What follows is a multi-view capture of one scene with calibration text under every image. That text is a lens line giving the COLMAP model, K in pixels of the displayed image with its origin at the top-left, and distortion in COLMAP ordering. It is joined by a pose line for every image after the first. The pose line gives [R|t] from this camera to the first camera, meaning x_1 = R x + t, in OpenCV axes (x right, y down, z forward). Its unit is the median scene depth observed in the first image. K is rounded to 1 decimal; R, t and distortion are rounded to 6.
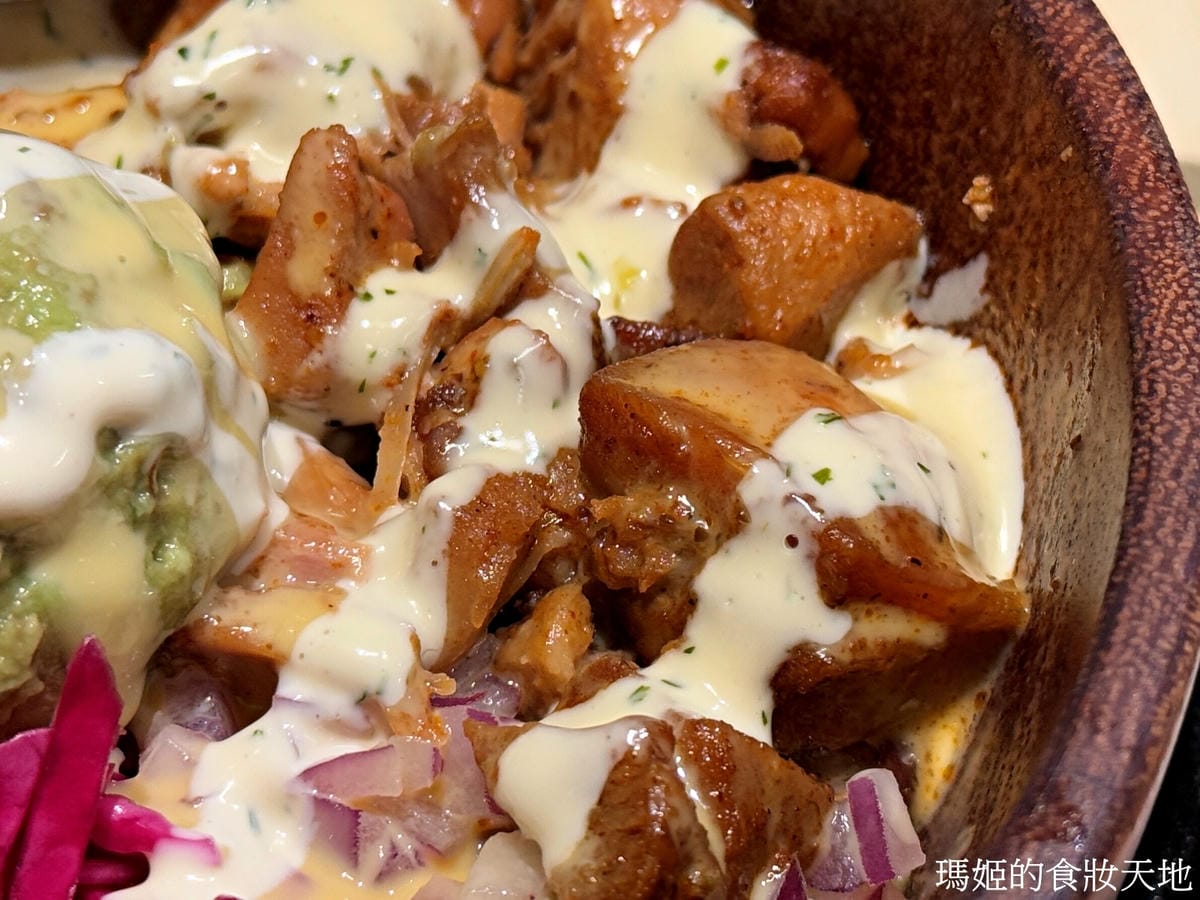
lens RADIAL K [[2961.5, 0, 600.7], [0, 2961.5, 447.4], [0, 0, 1]] dist [0.165797, 0.000000]
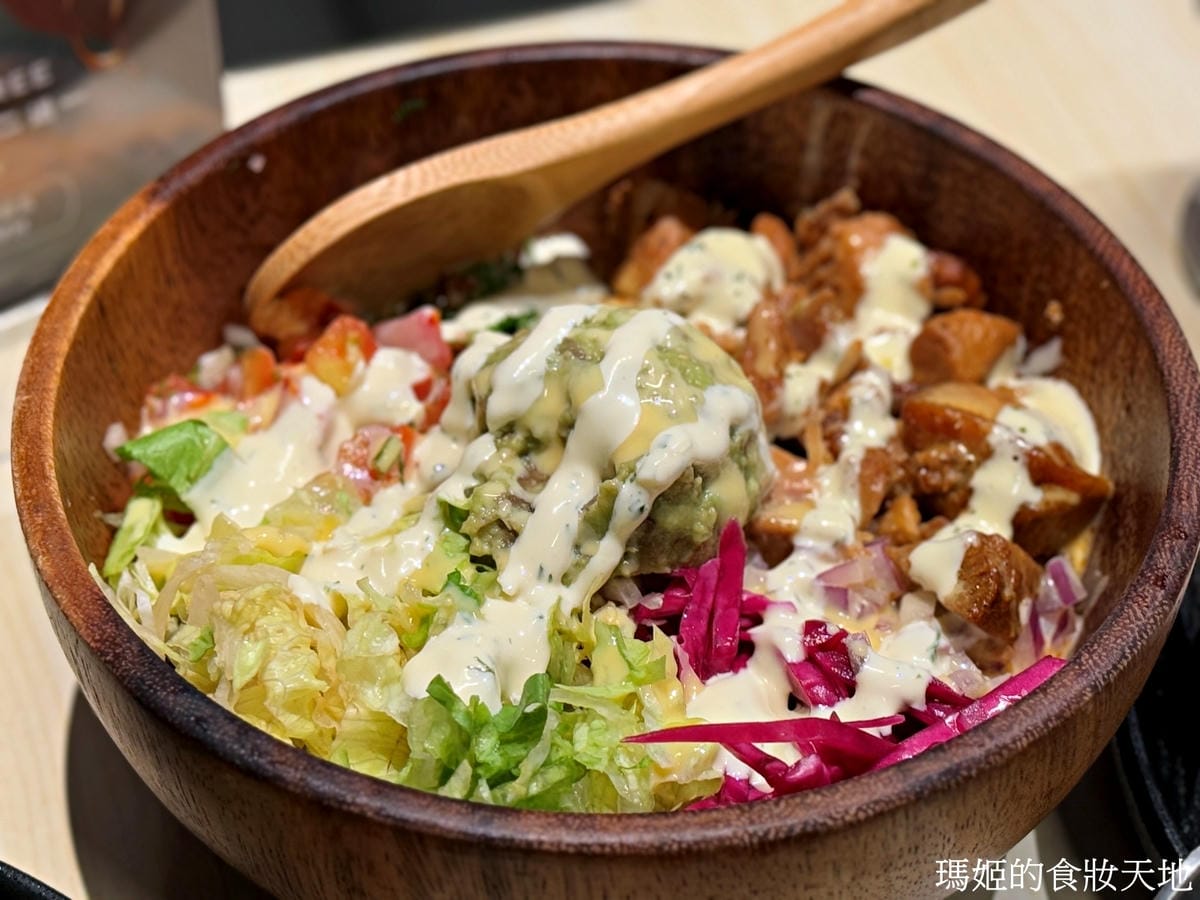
lens RADIAL K [[2961.5, 0, 599.3], [0, 2961.5, 451.1], [0, 0, 1]] dist [0.165797, 0.000000]
pose [[0.985967, -0.079657, 0.146713, -0.575485], [0.094950, 0.990410, -0.100364, 0.221598], [-0.137311, 0.112885, 0.984074, -1.177685]]
